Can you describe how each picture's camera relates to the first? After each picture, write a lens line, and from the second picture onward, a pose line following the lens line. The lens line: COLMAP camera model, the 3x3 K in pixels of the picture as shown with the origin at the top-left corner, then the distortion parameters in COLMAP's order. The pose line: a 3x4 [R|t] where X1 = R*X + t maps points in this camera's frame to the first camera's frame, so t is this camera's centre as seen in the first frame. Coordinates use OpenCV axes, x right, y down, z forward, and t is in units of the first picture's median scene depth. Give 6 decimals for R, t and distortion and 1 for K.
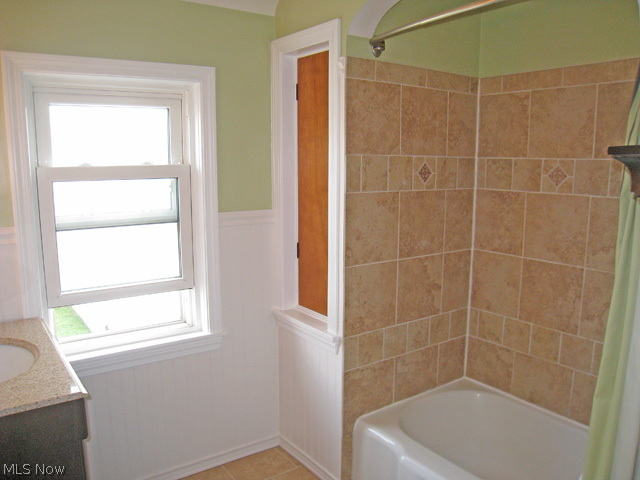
lens RADIAL K [[526.8, 0, 320.3], [0, 526.8, 243.8], [0, 0, 1]] dist [-0.157038, 0.106037]
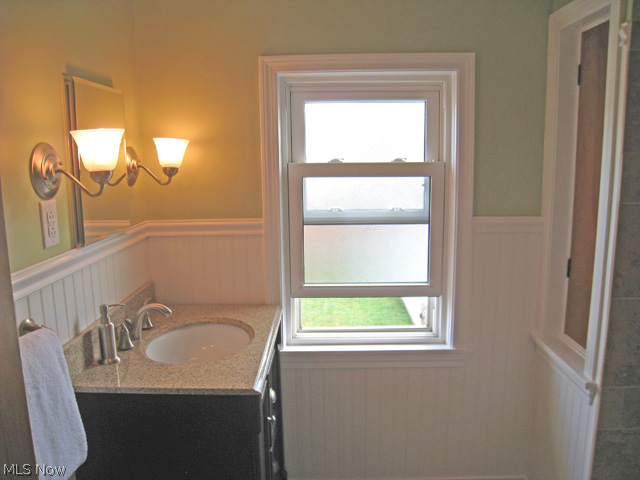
lens RADIAL K [[526.8, 0, 320.3], [0, 526.8, 243.8], [0, 0, 1]] dist [-0.157038, 0.106037]
pose [[0.800281, 0.090418, -0.592769, 0.131574], [-0.081485, 0.995794, 0.041883, -0.030177], [0.594063, 0.014784, 0.804282, 0.138694]]
